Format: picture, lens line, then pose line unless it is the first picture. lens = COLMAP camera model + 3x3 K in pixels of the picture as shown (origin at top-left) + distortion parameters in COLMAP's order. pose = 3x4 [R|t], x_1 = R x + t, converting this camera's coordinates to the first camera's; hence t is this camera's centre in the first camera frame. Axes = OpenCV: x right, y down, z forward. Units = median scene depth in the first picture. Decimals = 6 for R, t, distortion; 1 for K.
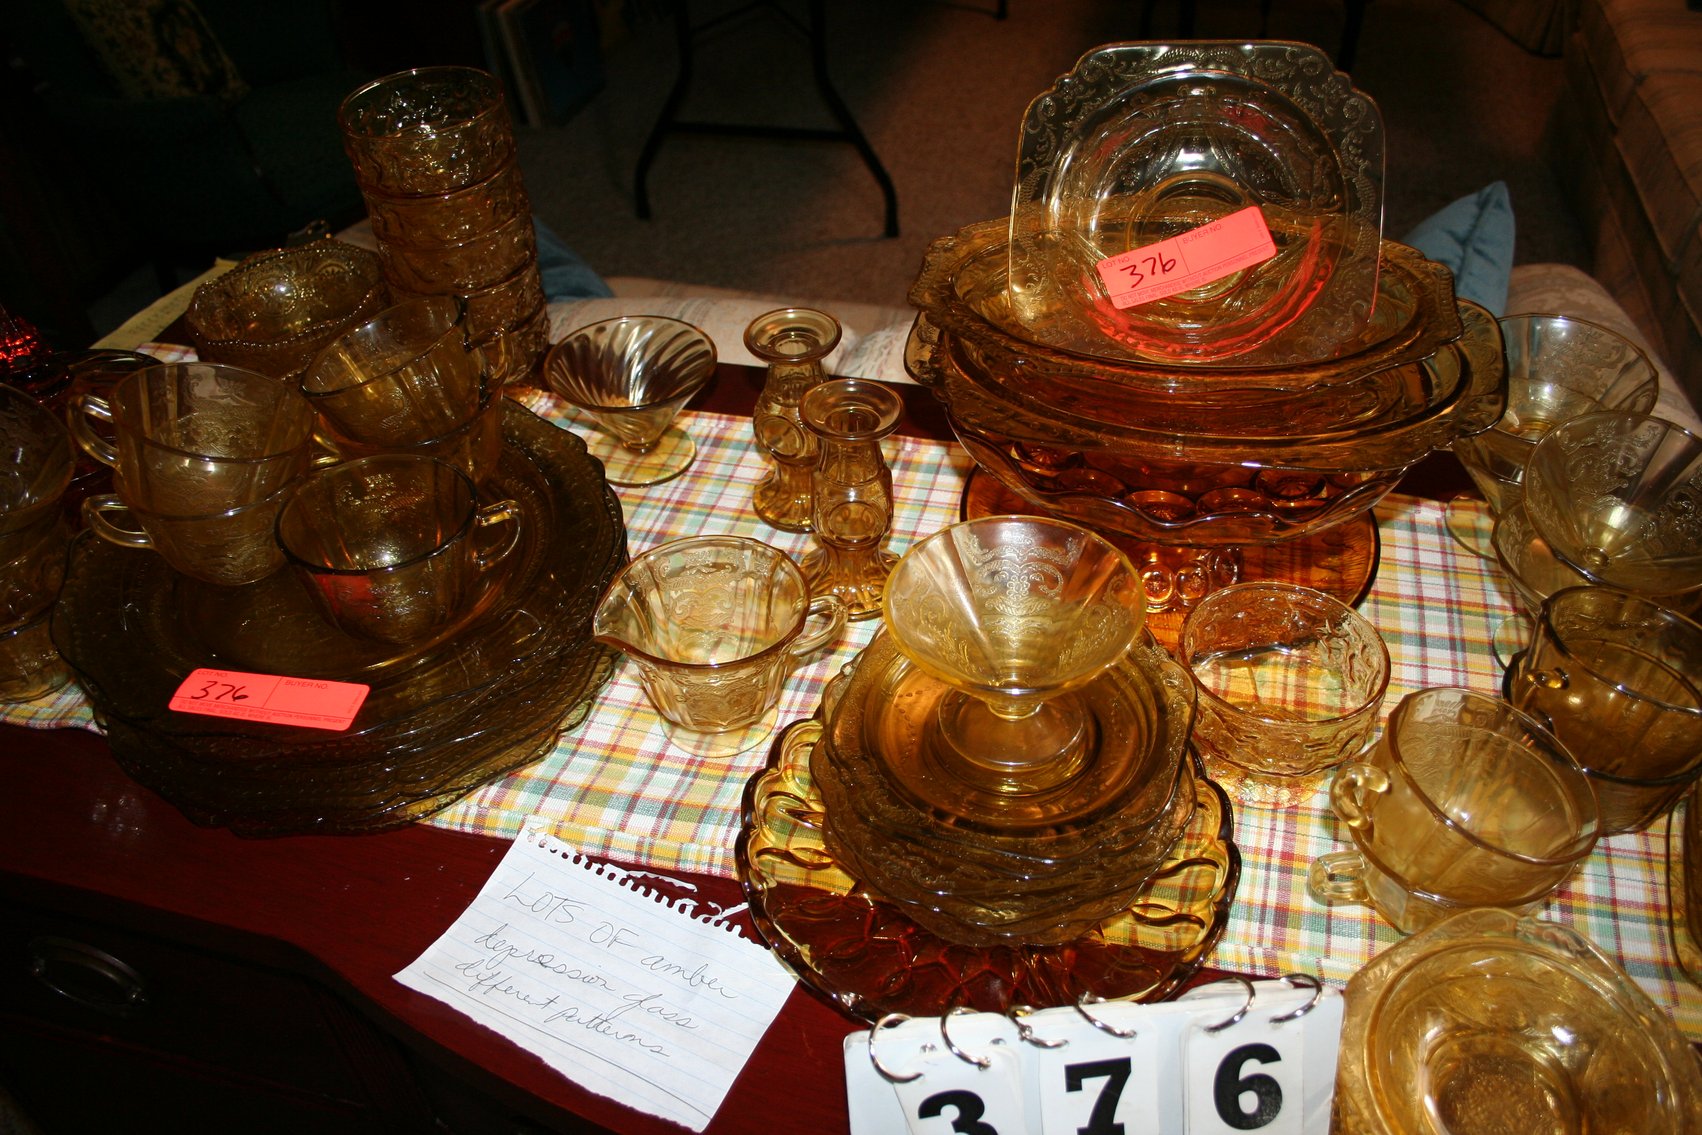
lens RADIAL K [[1350.3, 0, 853.2], [0, 1350.3, 601.2], [0, 0, 1]] dist [-0.147058, 0.101996]
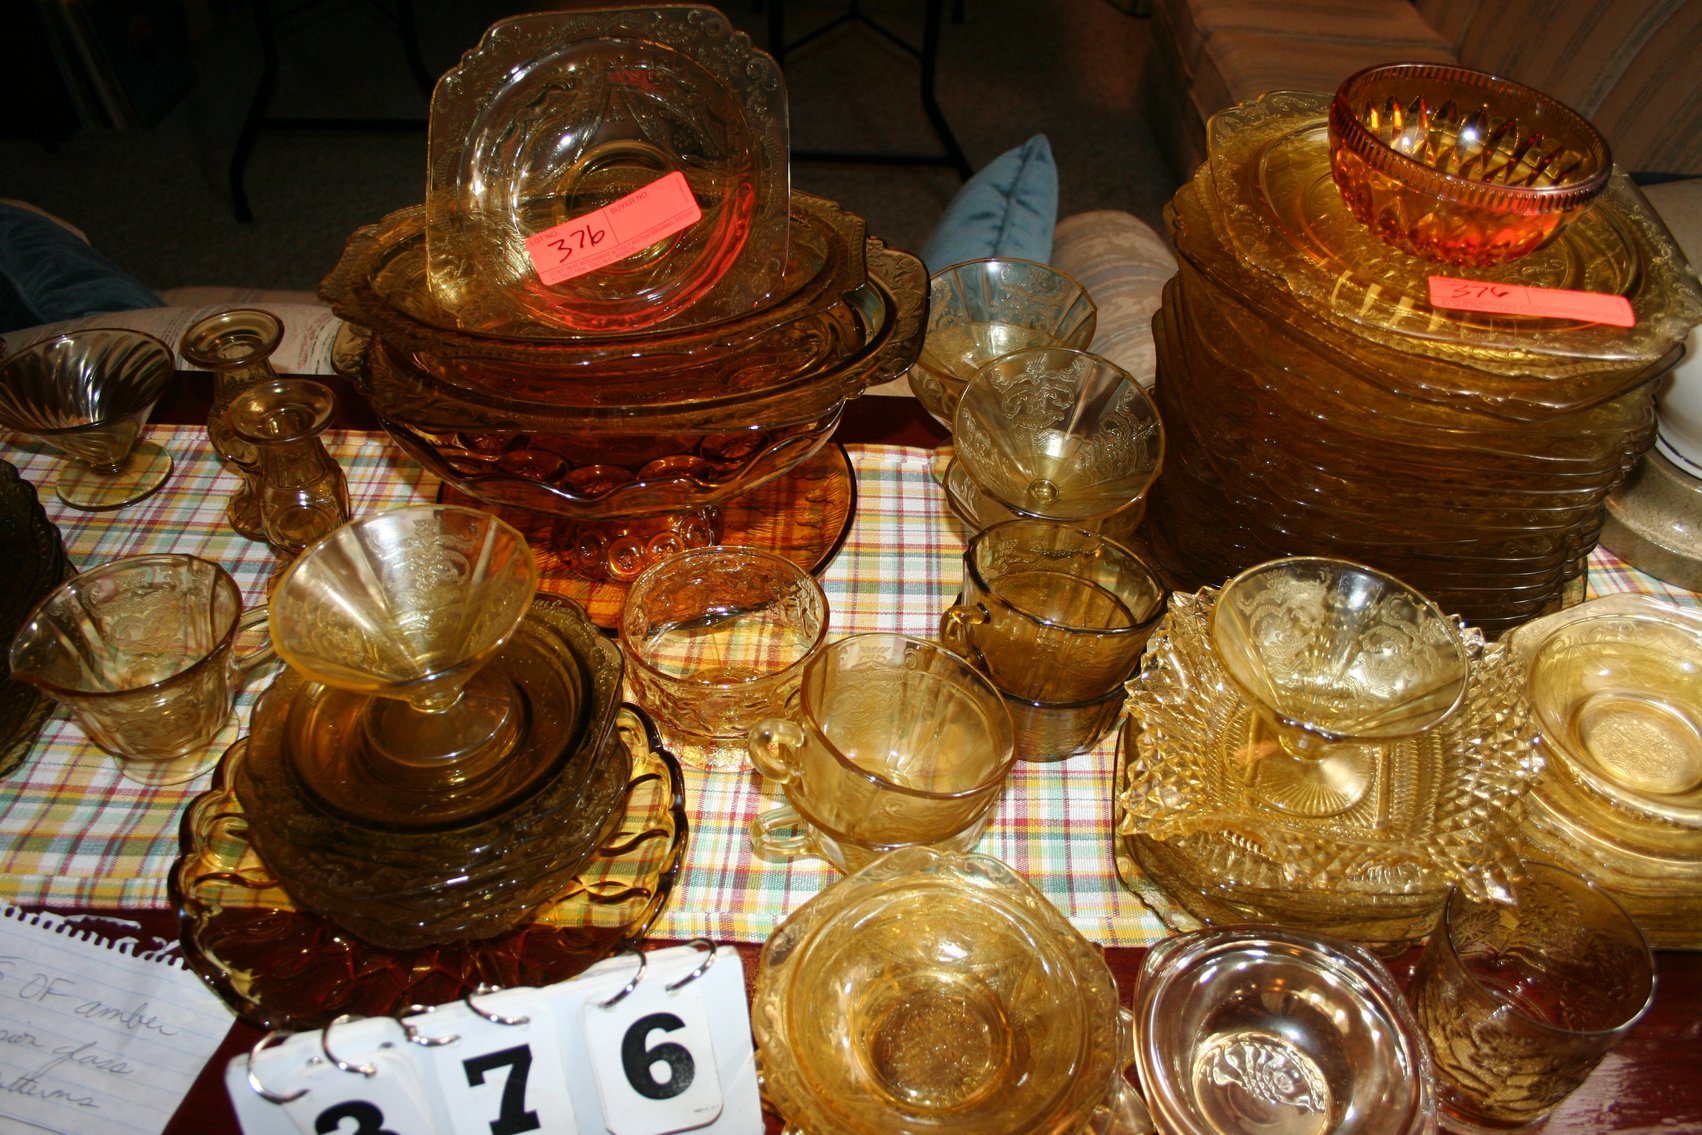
lens RADIAL K [[1350.3, 0, 853.2], [0, 1350.3, 601.2], [0, 0, 1]] dist [-0.147058, 0.101996]
pose [[0.973728, -0.103271, 0.202952, 0.198890], [0.100419, 0.994648, 0.024327, 0.012187], [-0.204378, -0.003307, 0.978887, -0.008871]]
